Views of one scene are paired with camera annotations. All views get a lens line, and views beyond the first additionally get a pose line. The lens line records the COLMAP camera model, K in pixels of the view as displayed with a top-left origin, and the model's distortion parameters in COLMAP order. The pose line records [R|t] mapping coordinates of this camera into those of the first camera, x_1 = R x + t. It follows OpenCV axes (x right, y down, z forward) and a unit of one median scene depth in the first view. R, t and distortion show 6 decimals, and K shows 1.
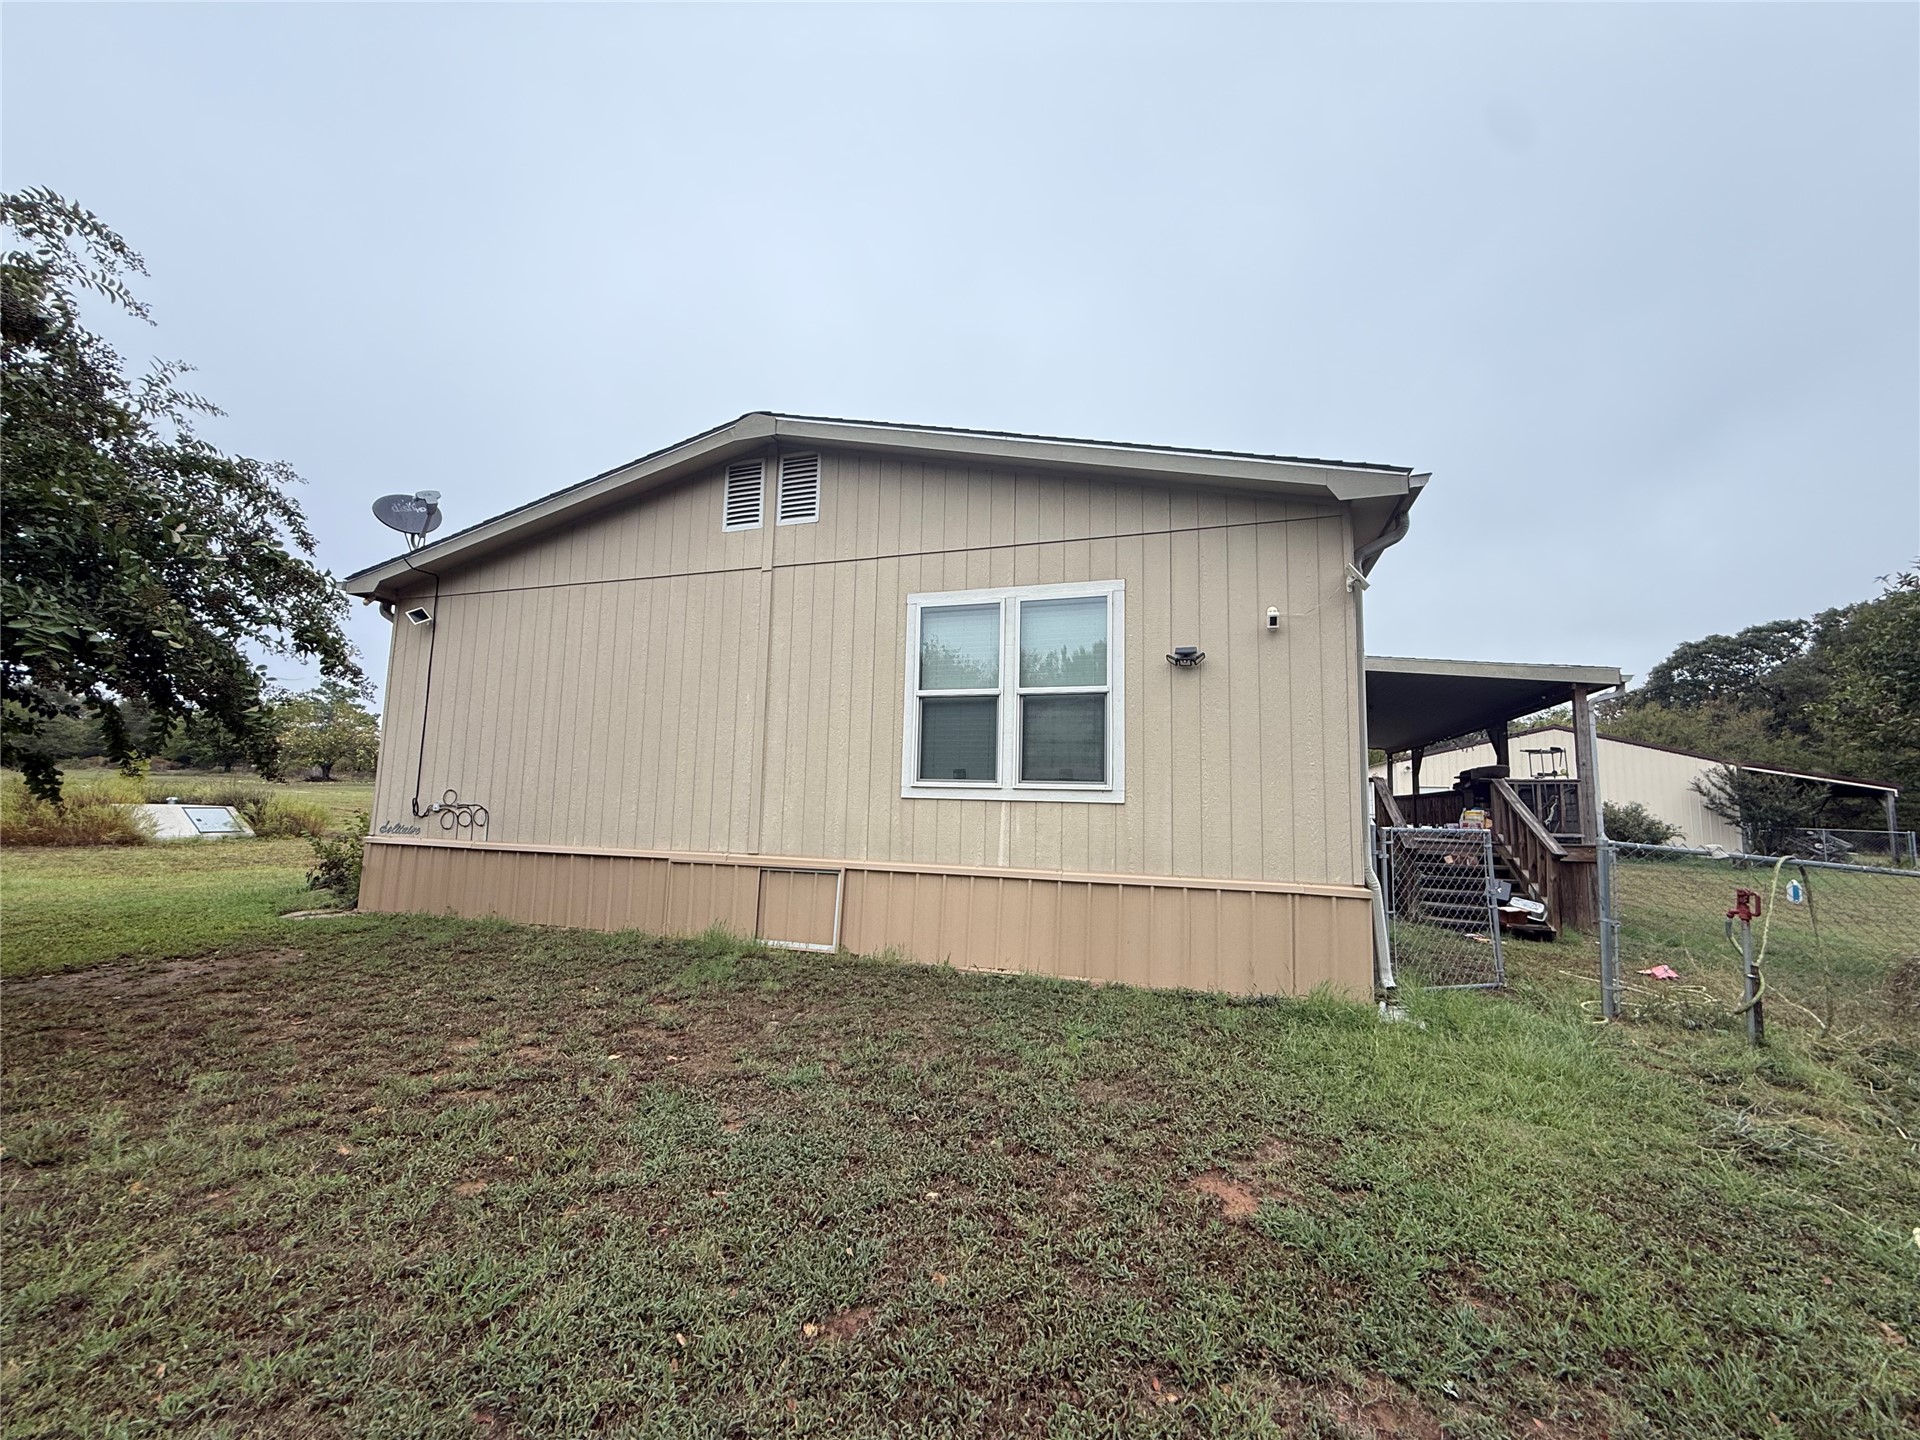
lens RADIAL K [[767.3, 0, 960.0], [0, 767.3, 720.0], [0, 0, 1]] dist [0.000769, 0.000134]
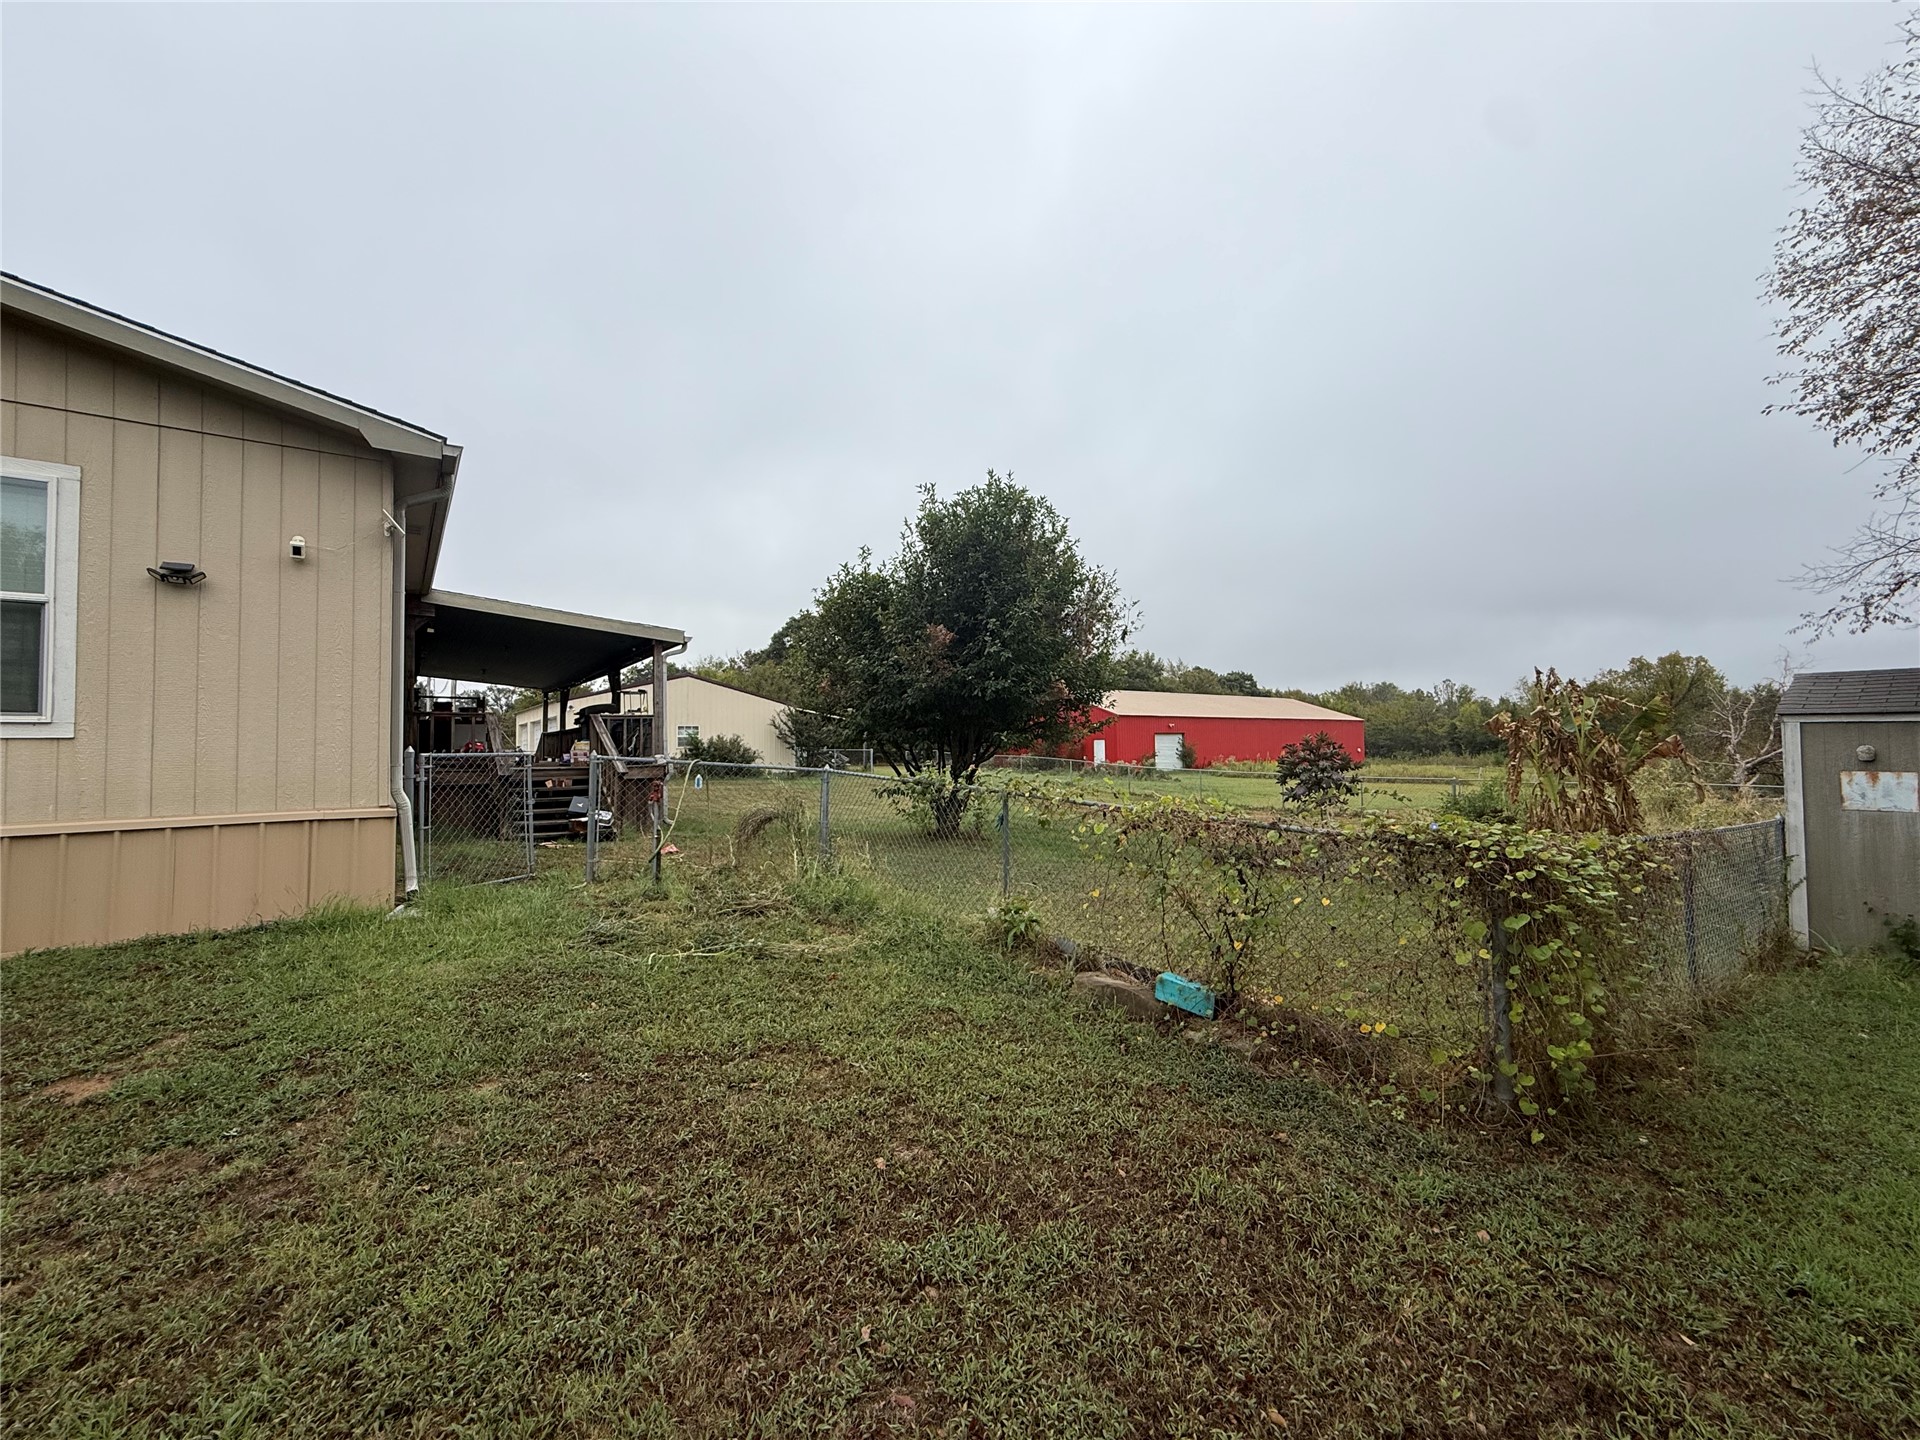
lens RADIAL K [[765.6, 0, 960.0], [0, 765.6, 720.0], [0, 0, 1]] dist [0.001901, -0.000093]
pose [[0.576714, -0.004888, 0.816932, 0.086676], [-0.057891, 0.997224, 0.046835, -0.006618], [-0.814893, -0.074303, 0.574829, -0.268526]]
